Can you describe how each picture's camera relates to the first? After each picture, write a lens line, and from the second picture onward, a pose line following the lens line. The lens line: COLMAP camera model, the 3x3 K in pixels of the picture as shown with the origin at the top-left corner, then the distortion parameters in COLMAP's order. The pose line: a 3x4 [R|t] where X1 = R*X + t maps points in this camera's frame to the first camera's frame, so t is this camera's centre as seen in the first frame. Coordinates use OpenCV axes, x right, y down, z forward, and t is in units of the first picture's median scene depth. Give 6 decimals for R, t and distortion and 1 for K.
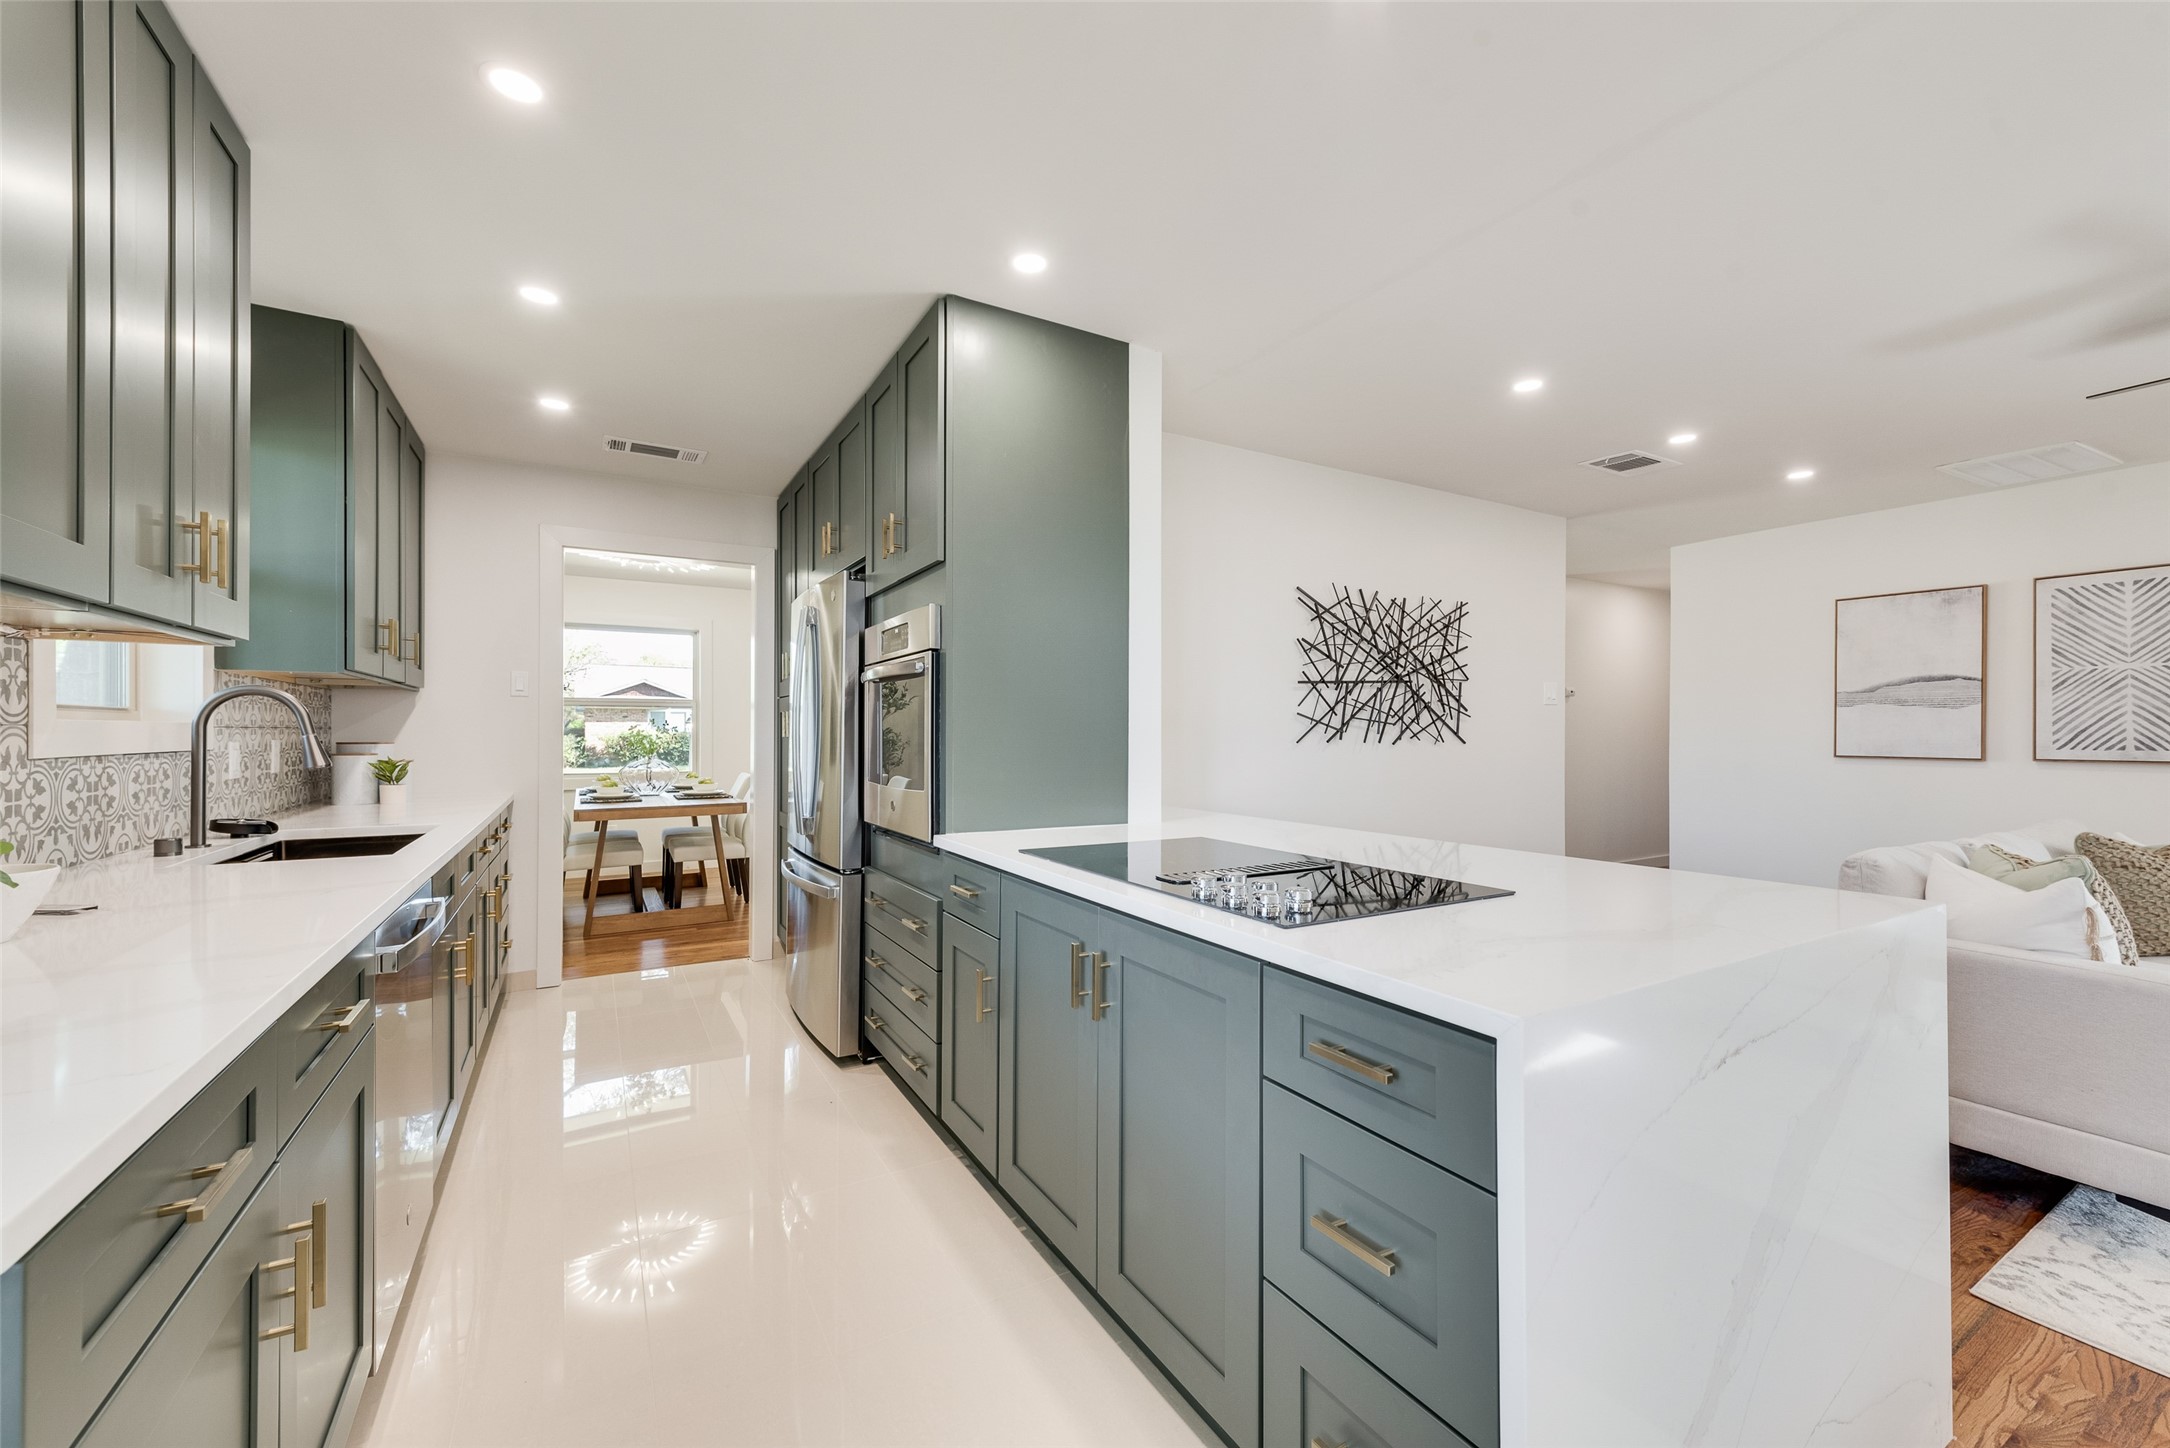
lens RADIAL K [[850.7, 0, 1084.2], [0, 850.7, 730.9], [0, 0, 1]] dist [-0.001074, -0.000556]
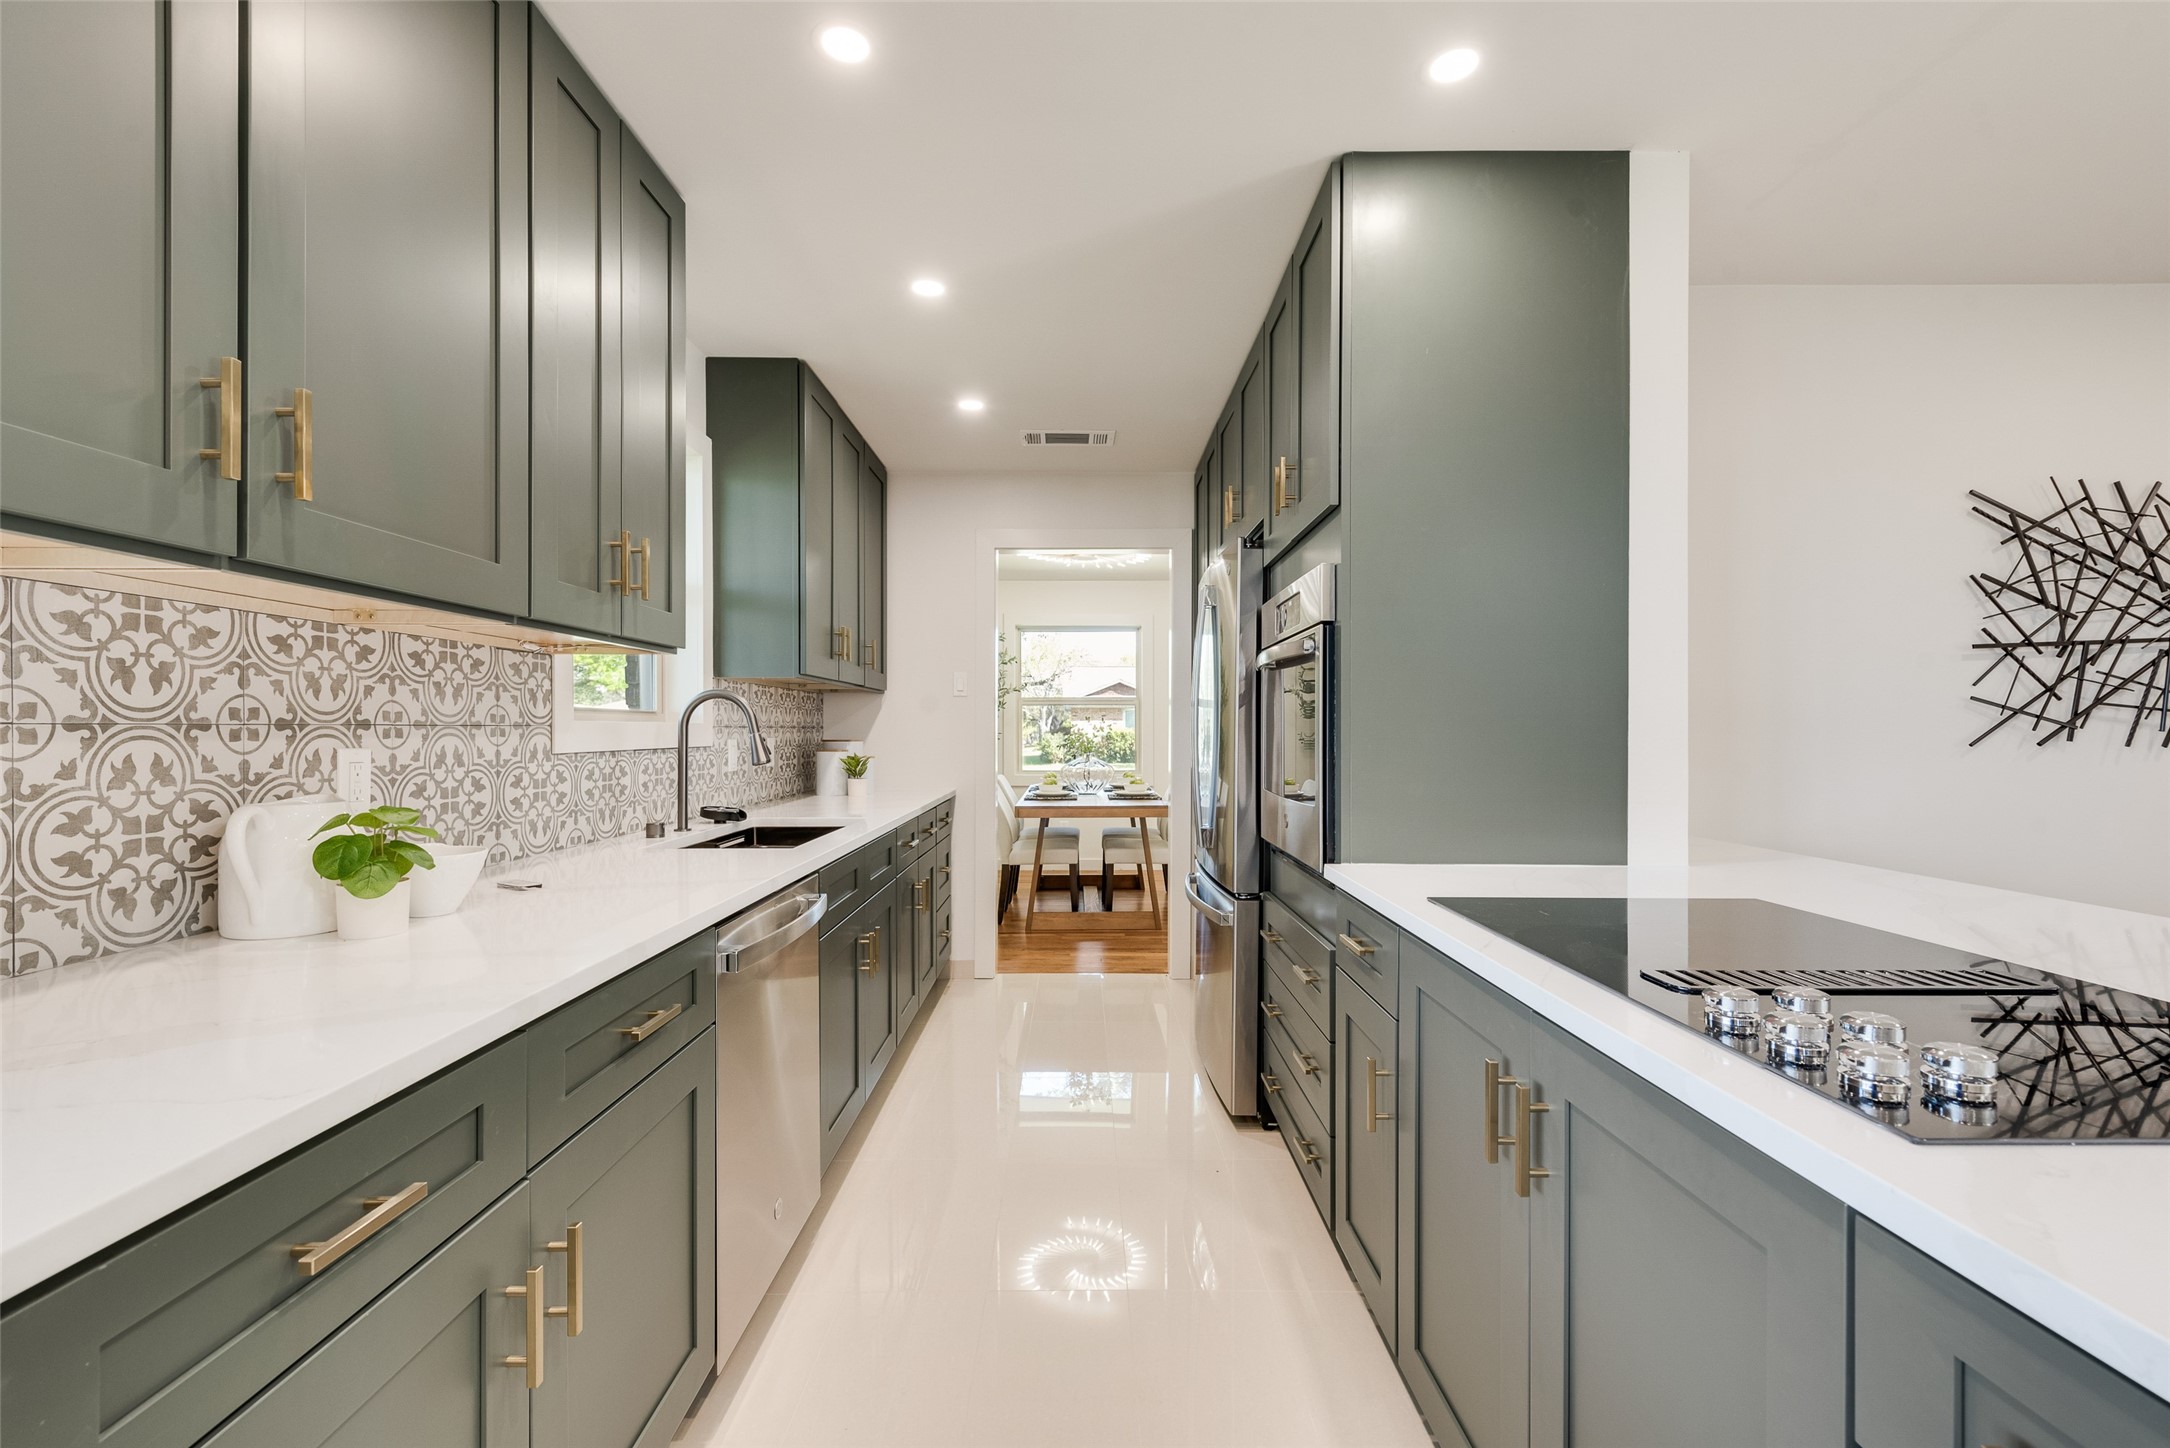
lens RADIAL K [[915.5, 0, 1082.8], [0, 915.5, 731.6], [0, 0, 1]] dist [0.006039, -0.001918]
pose [[0.864981, -0.001126, -0.501803, 0.041019], [0.002934, 0.999992, 0.002813, -0.000145], [0.501796, -0.003905, 0.864977, 0.145886]]
